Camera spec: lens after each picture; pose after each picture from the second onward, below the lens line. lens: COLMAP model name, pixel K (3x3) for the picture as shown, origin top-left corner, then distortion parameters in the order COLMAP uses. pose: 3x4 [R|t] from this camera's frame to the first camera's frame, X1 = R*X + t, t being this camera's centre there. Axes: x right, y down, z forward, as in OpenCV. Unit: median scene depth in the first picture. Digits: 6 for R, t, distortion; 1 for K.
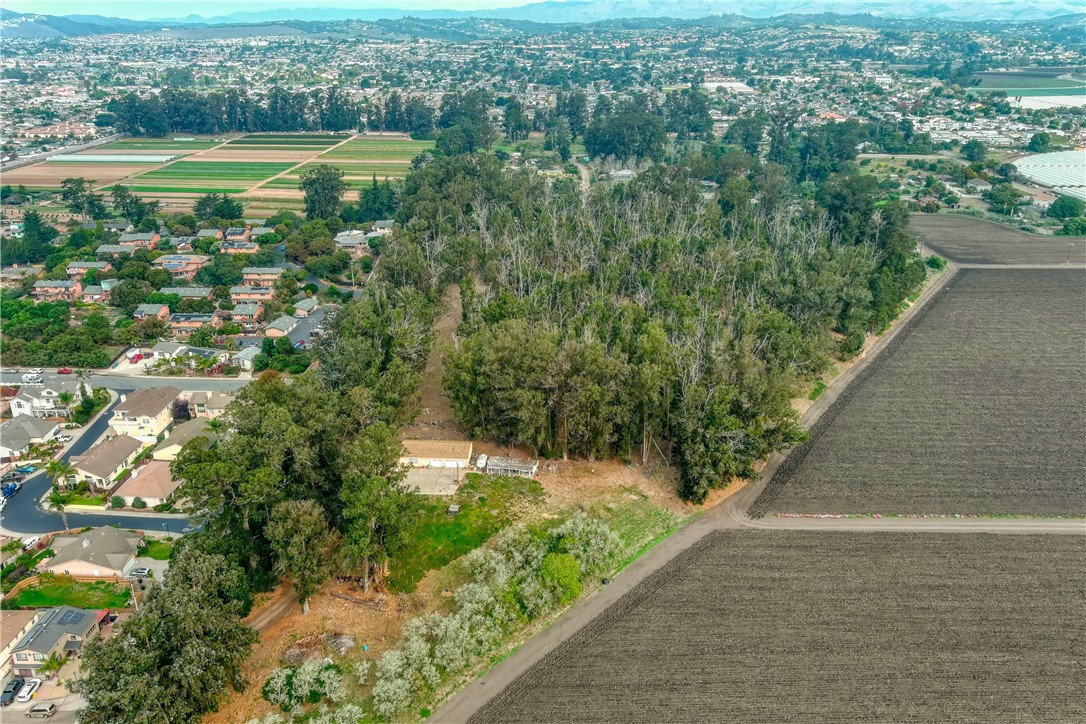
lens RADIAL K [[837.1, 0, 539.9], [0, 837.1, 358.5], [0, 0, 1]] dist [0.023334, -0.013752]
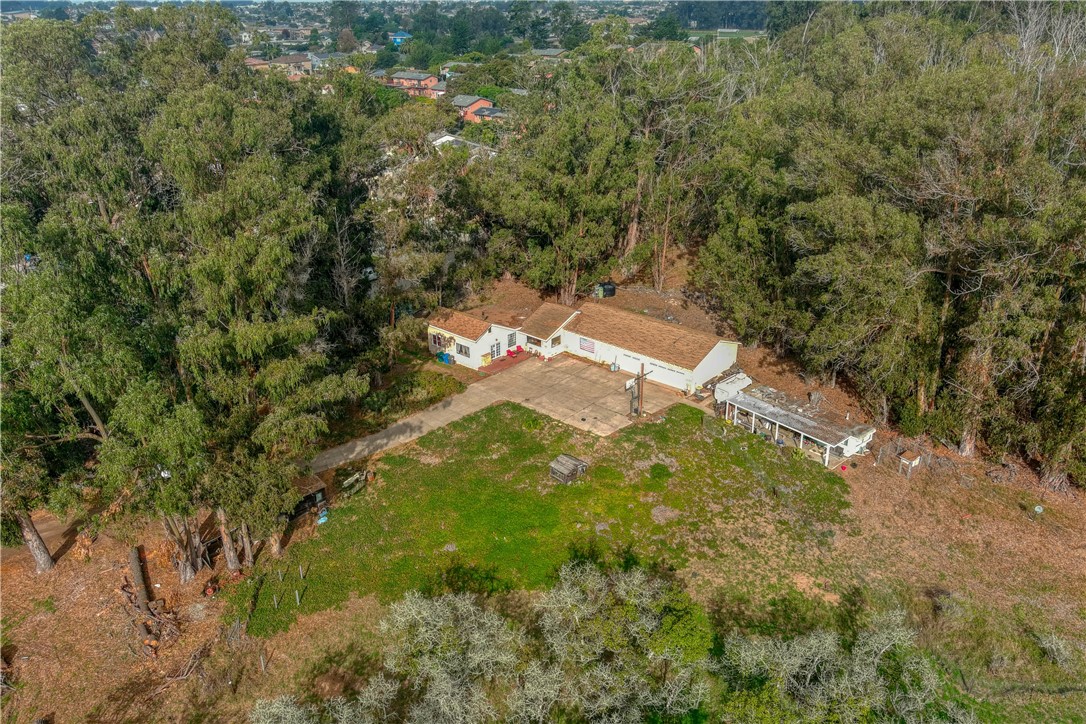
lens RADIAL K [[837.1, 0, 533.0], [0, 837.1, 361.7], [0, 0, 1]] dist [0.023334, -0.013752]
pose [[0.778280, 0.248182, -0.576789, 0.046546], [-0.222103, 0.967999, 0.116822, 0.047758], [0.587325, 0.037186, 0.808497, 0.351396]]
